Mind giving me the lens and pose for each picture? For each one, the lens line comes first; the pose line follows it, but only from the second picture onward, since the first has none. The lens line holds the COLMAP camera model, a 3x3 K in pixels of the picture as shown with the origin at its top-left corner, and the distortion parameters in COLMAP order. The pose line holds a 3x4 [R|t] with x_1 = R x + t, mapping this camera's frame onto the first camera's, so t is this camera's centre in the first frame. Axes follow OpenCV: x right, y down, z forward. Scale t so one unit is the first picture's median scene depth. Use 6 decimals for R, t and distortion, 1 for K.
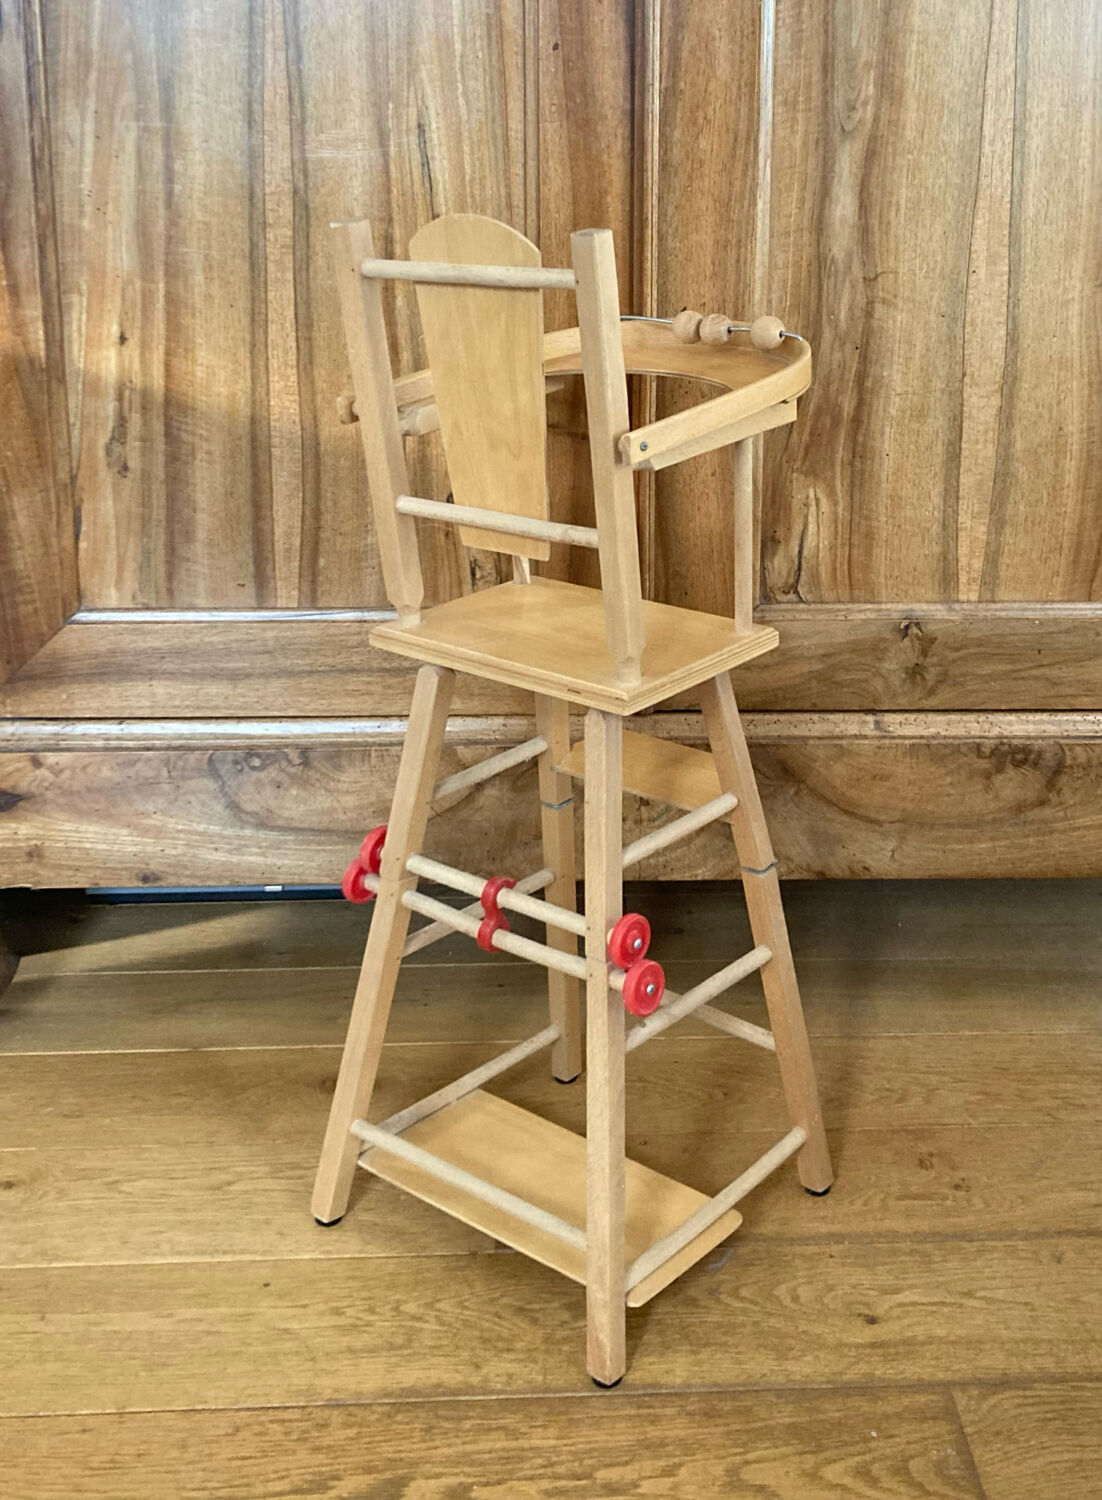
lens RADIAL K [[1734.4, 0, 627.7], [0, 1734.4, 529.8], [0, 0, 1]] dist [0.175522, -0.563078]
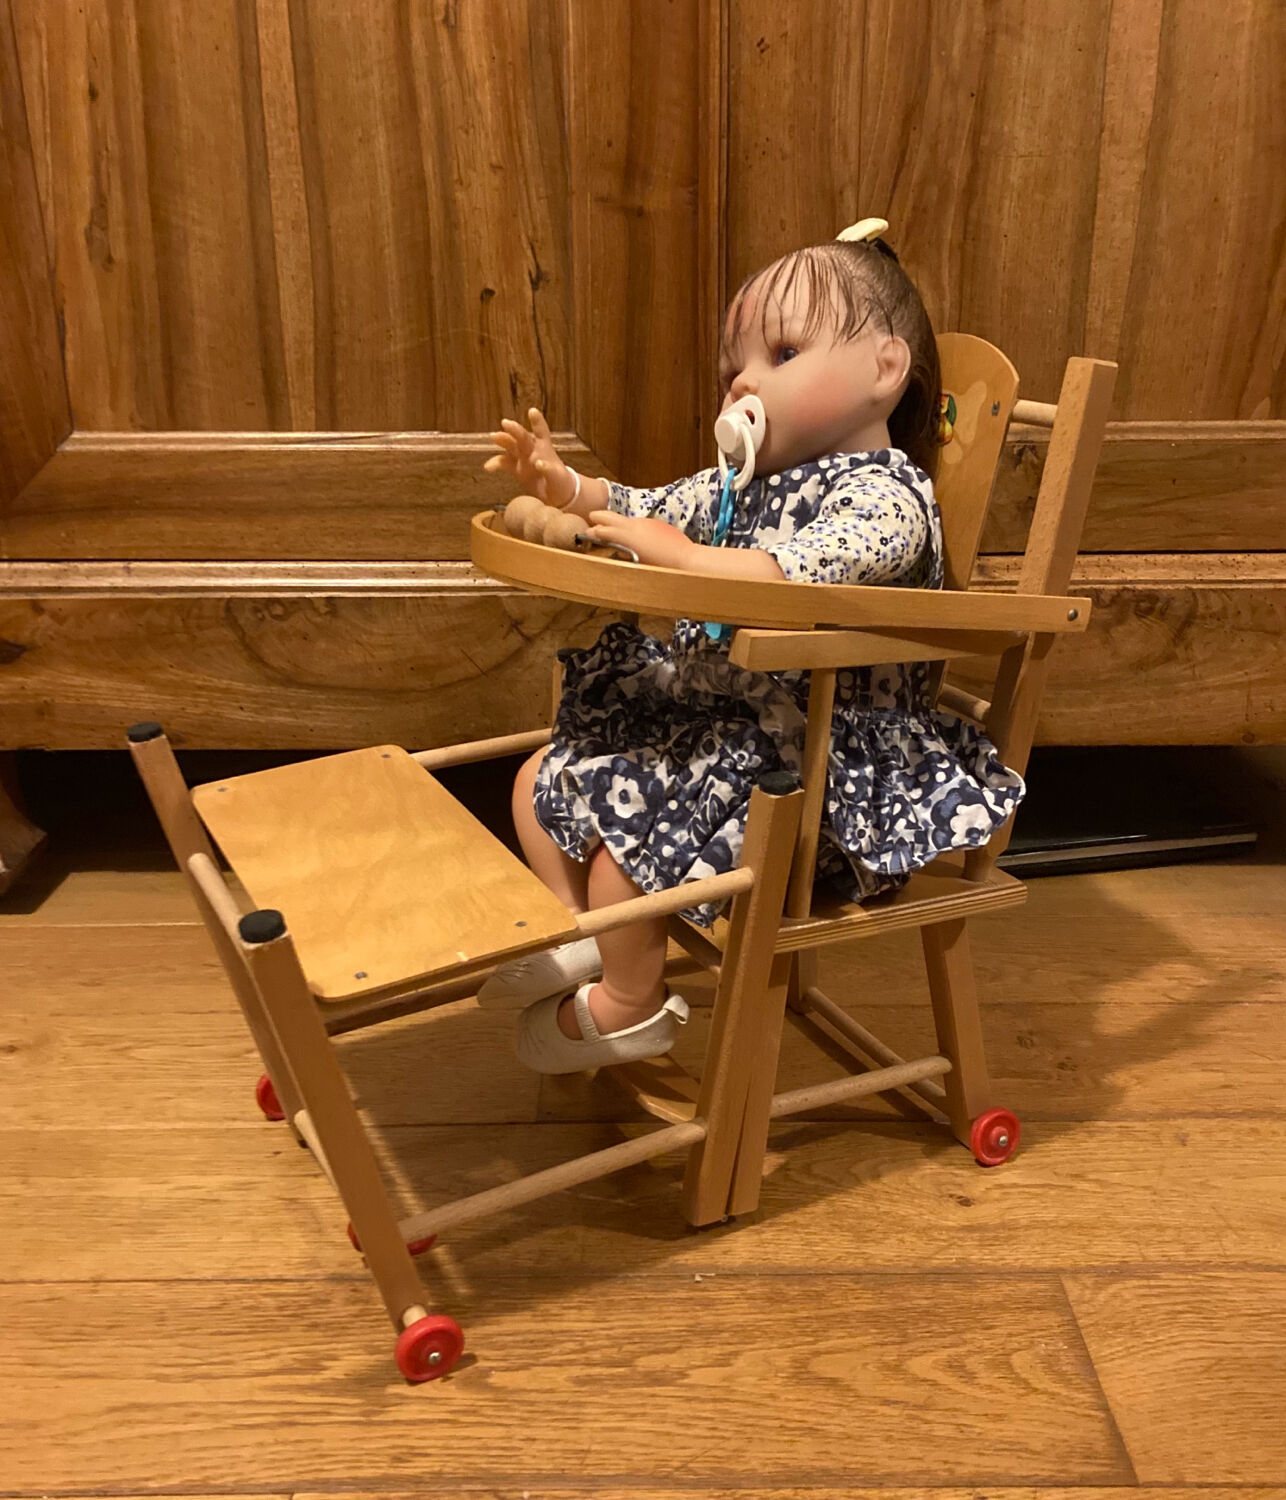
lens RADIAL K [[1564.5, 0, 642.4], [0, 1564.5, 808.3], [0, 0, 1]] dist [-0.005369, 0.048100]
pose [[0.998553, 0.003448, -0.053660, 0.017125], [0.004920, 0.987897, 0.155032, 0.112321], [0.053545, -0.155071, 0.986451, 0.211589]]
